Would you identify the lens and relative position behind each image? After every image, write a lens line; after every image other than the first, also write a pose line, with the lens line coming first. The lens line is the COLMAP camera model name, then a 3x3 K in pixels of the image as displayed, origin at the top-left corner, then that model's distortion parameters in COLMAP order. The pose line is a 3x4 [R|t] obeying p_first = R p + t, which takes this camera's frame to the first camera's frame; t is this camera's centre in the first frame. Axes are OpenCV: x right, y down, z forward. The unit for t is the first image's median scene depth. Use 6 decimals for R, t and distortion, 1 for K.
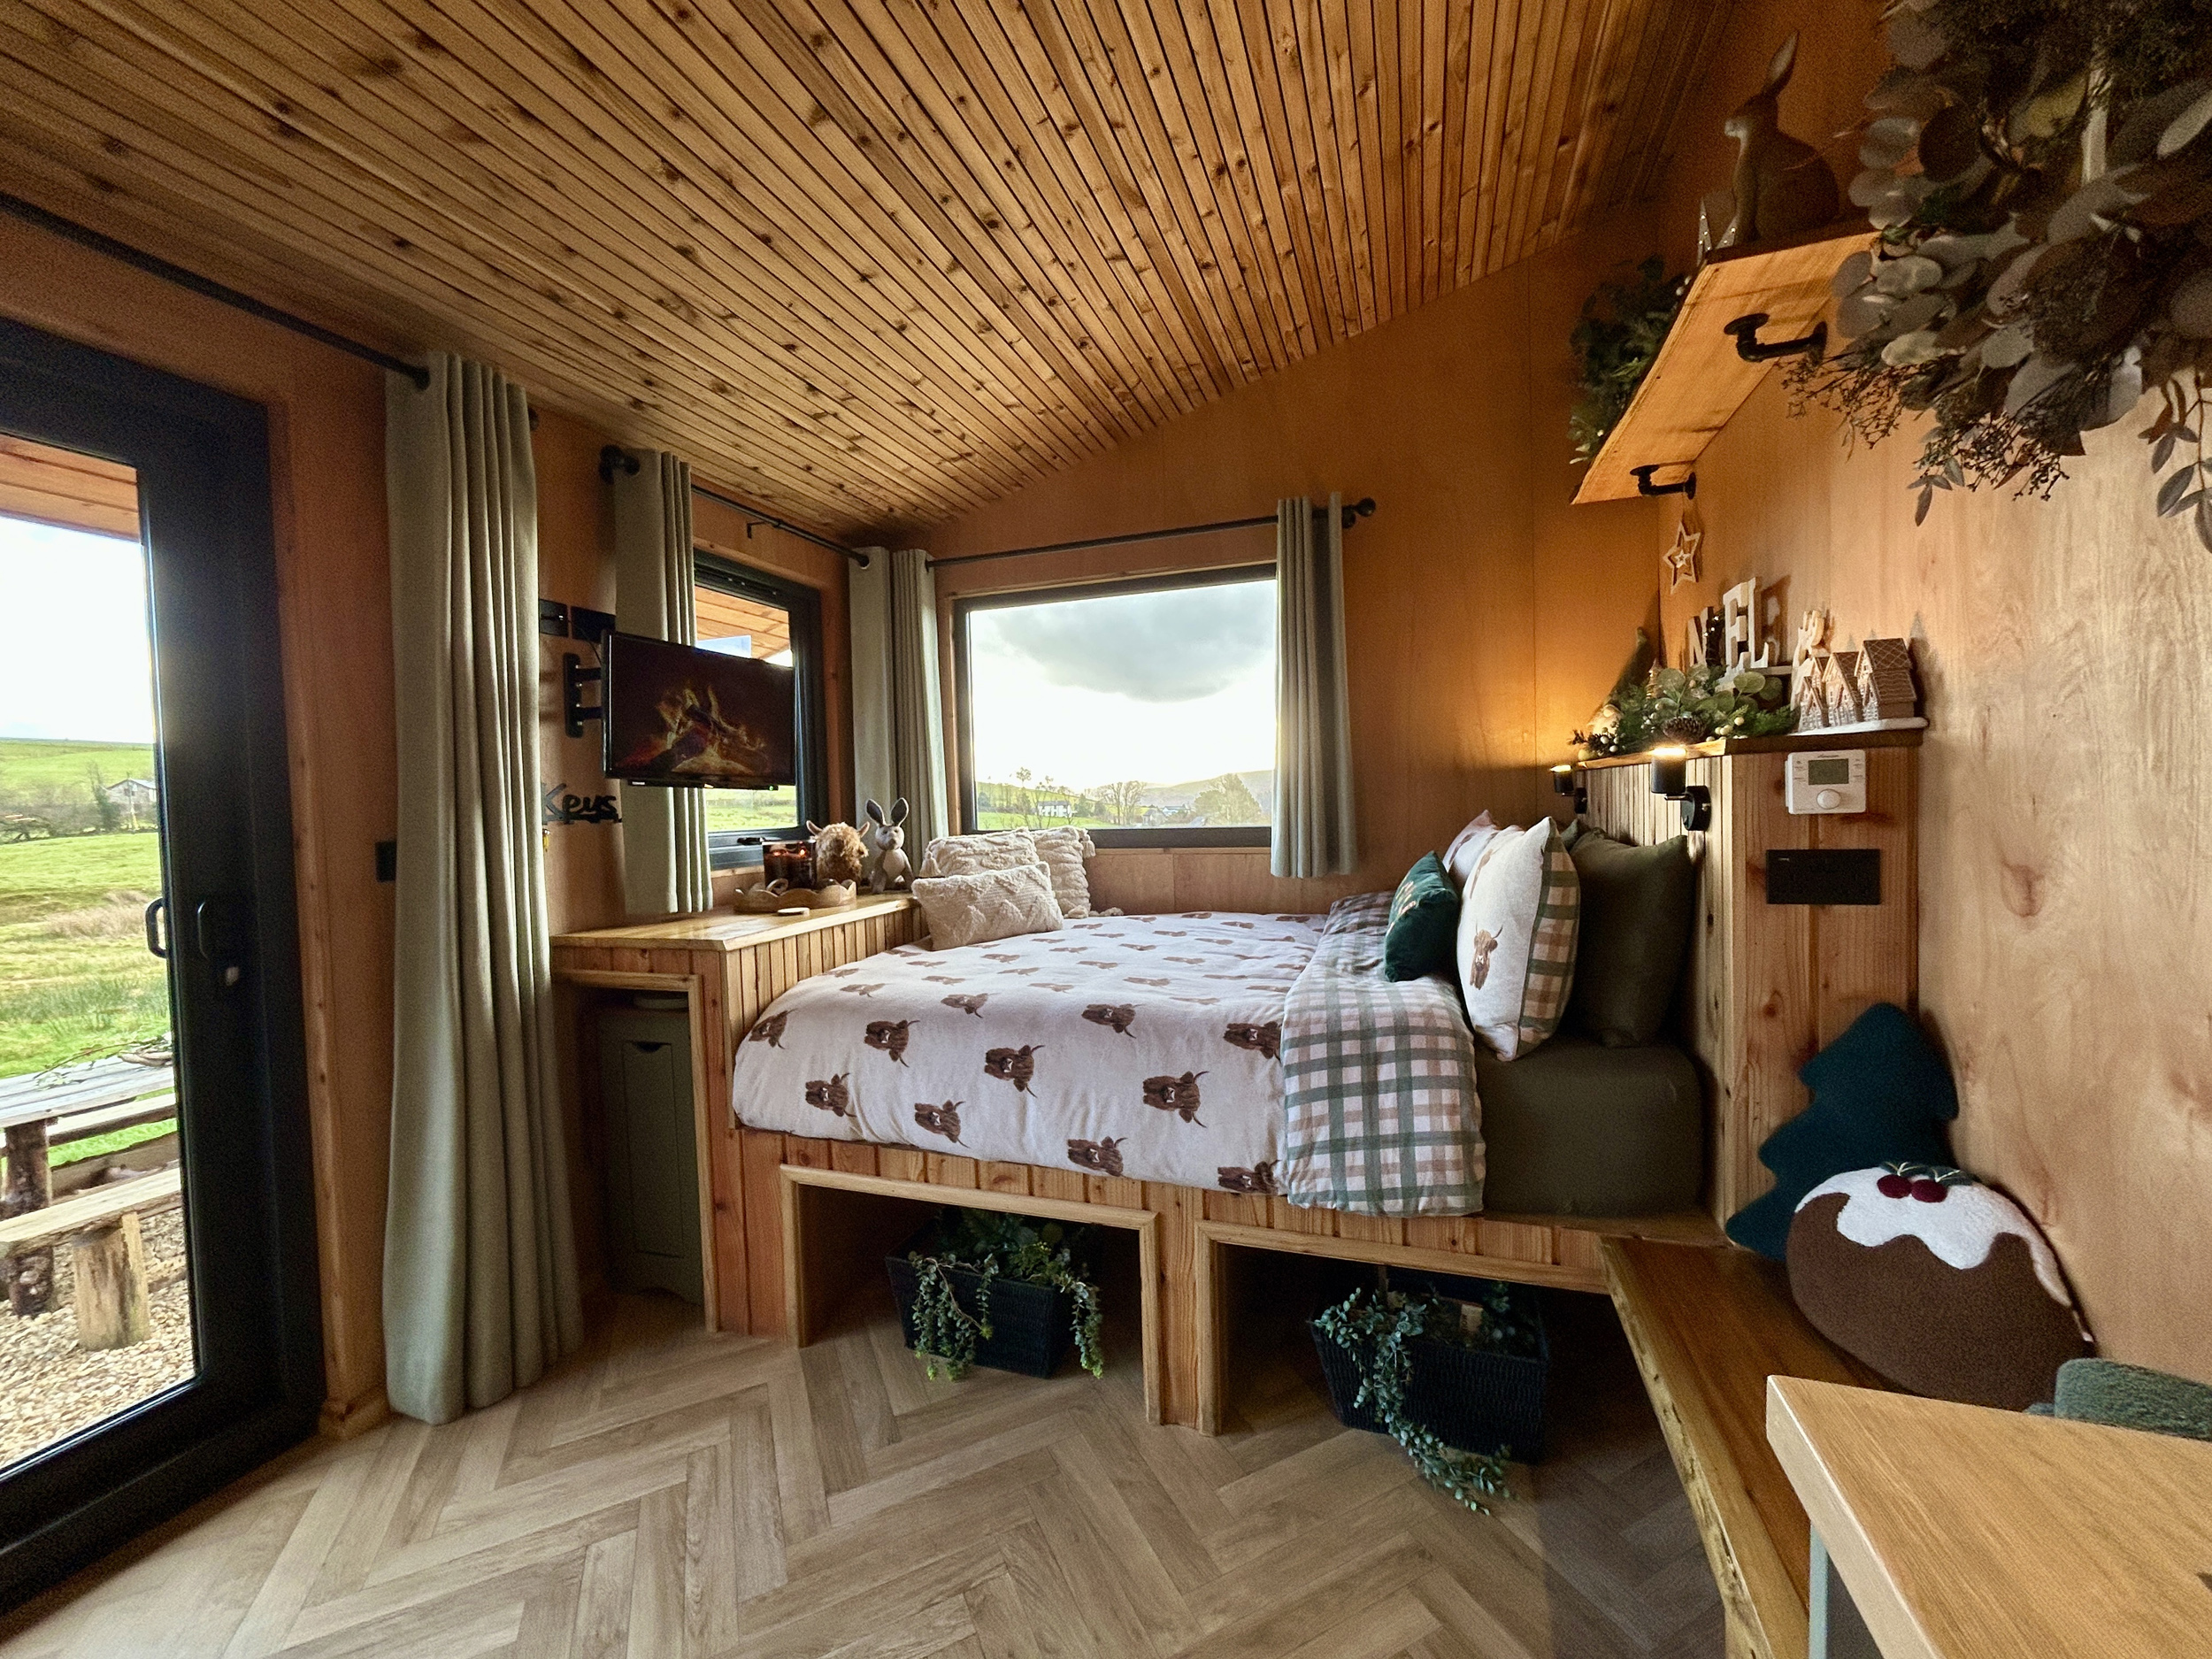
lens RADIAL K [[919.0, 0, 1106.0], [0, 919.0, 829.5], [0, 0, 1]] dist [-0.000781, 0.000107]
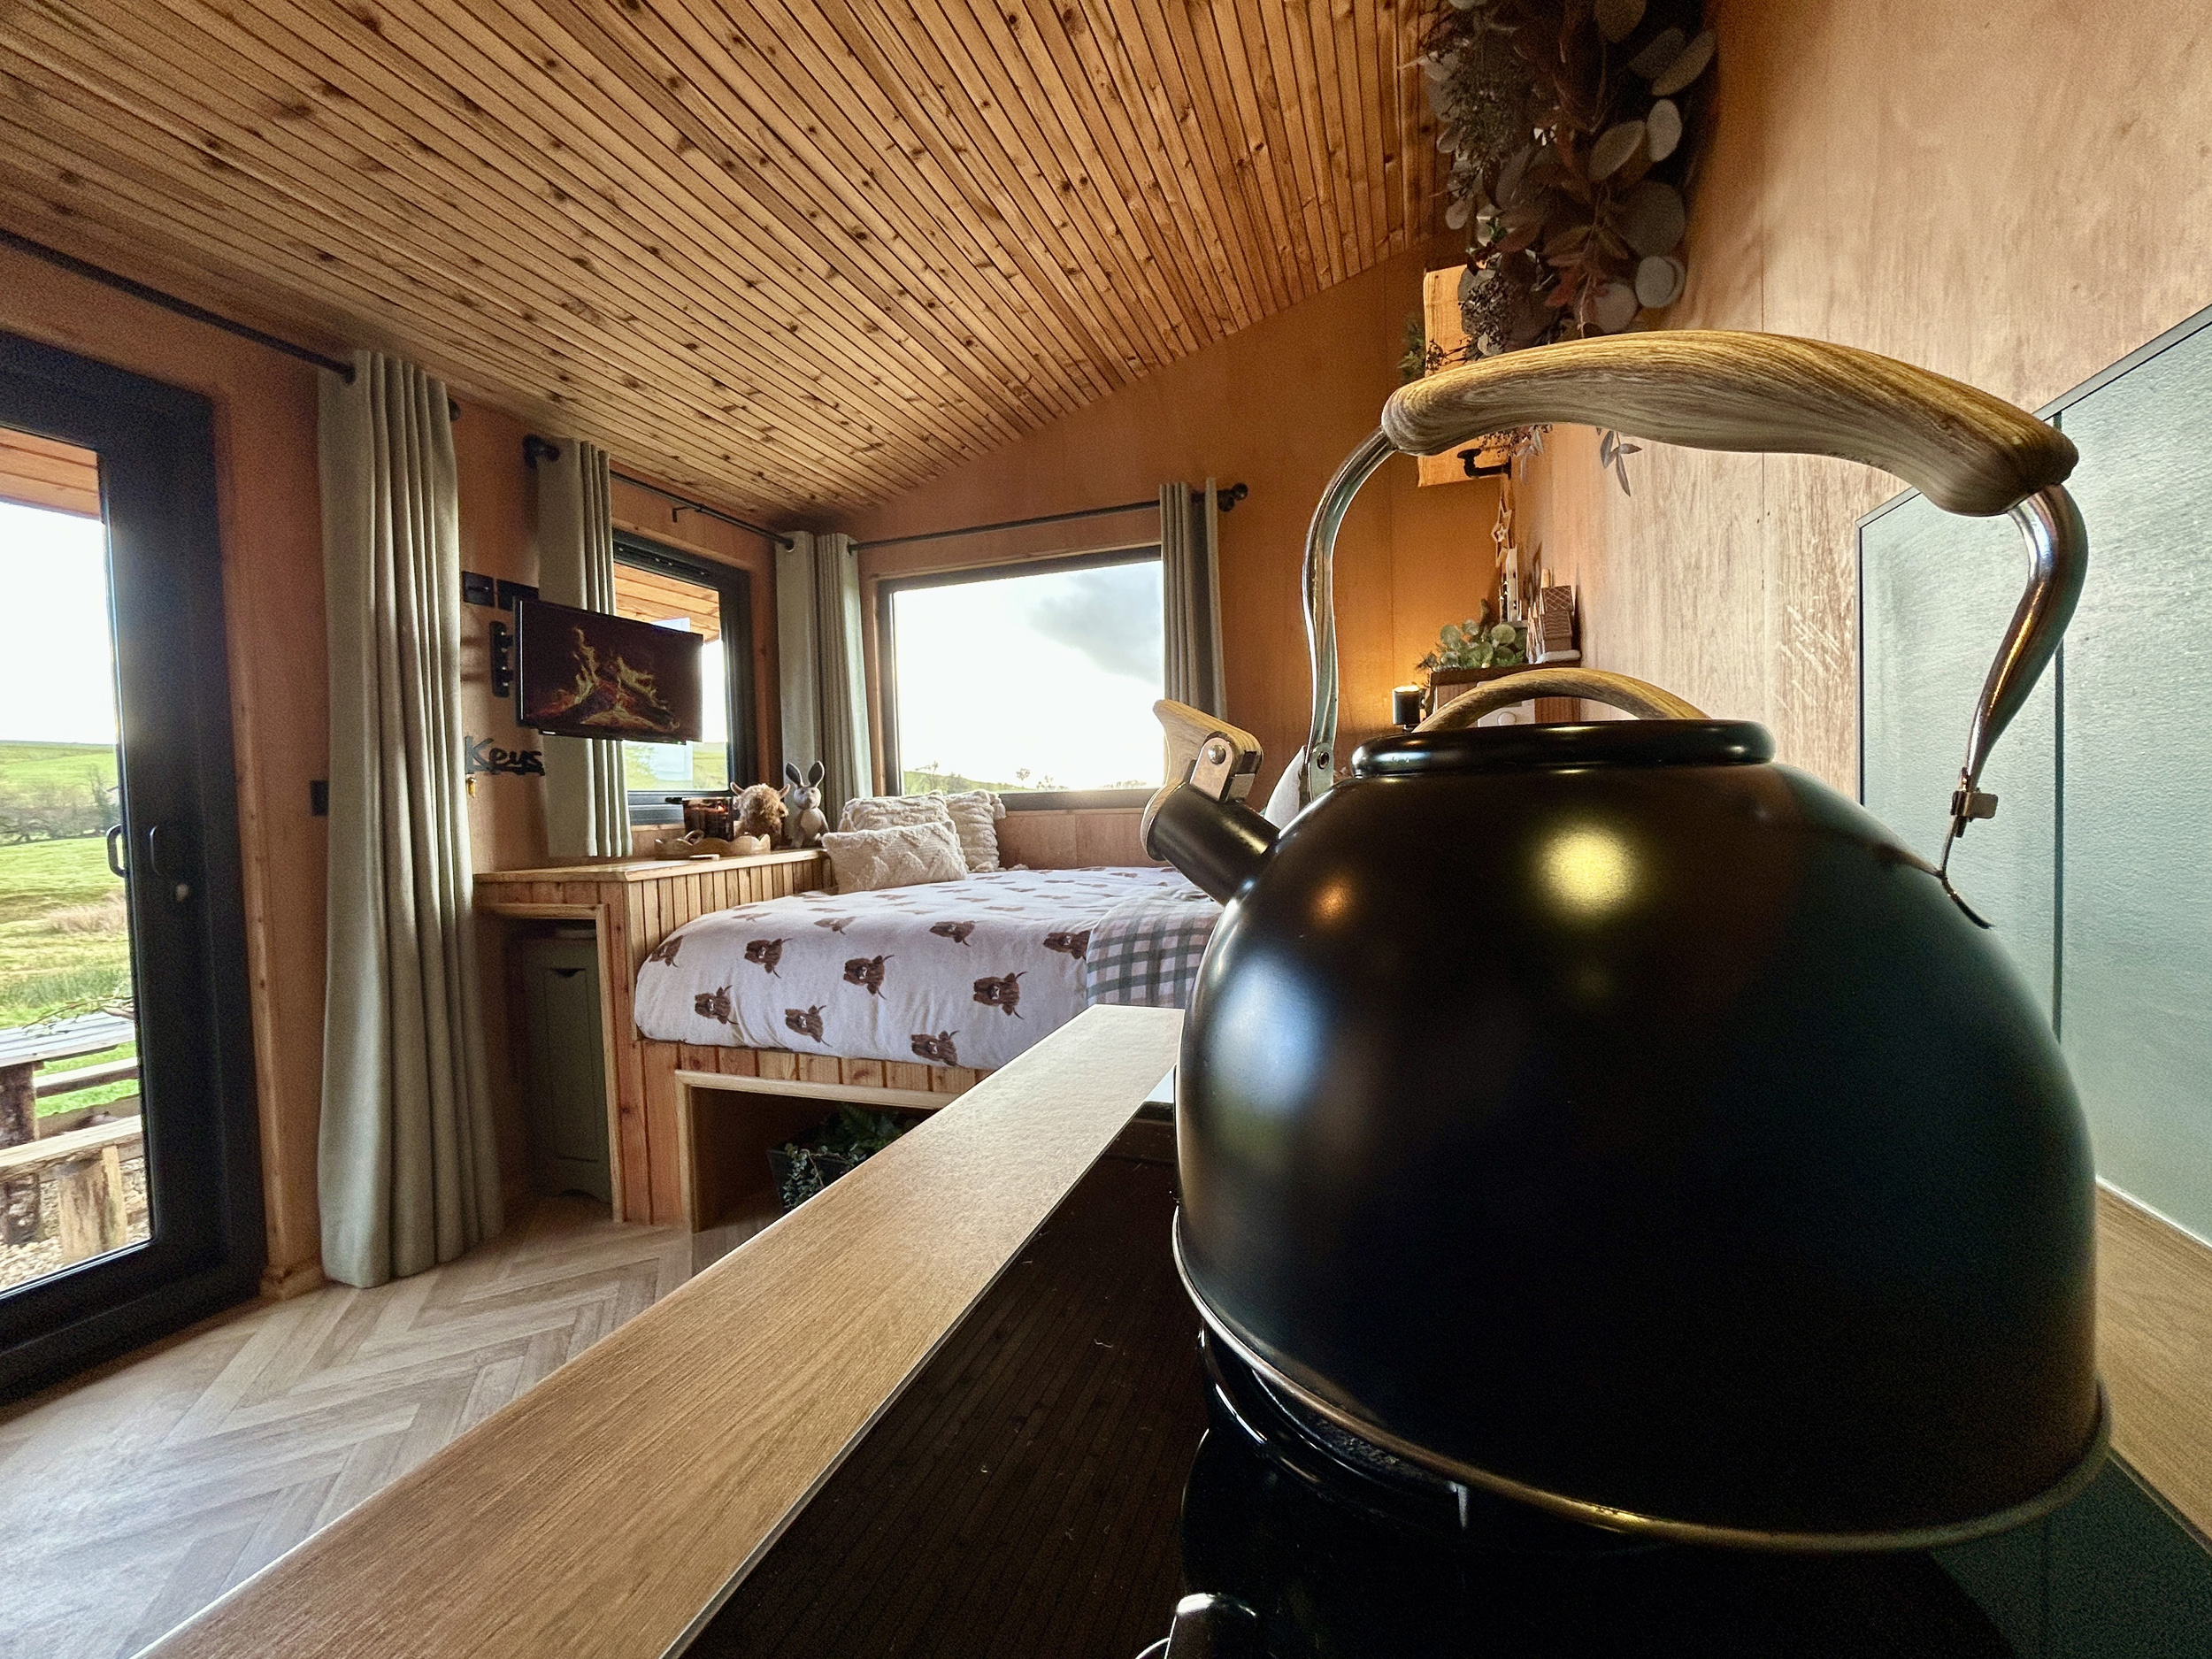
lens RADIAL K [[919.0, 0, 1106.0], [0, 919.0, 829.5], [0, 0, 1]] dist [-0.000781, 0.000107]
pose [[0.999994, -0.003291, -0.000419, 0.180996], [0.003291, 0.999995, 0.000041, 0.072899], [0.000419, -0.000042, 1.000000, -0.131916]]
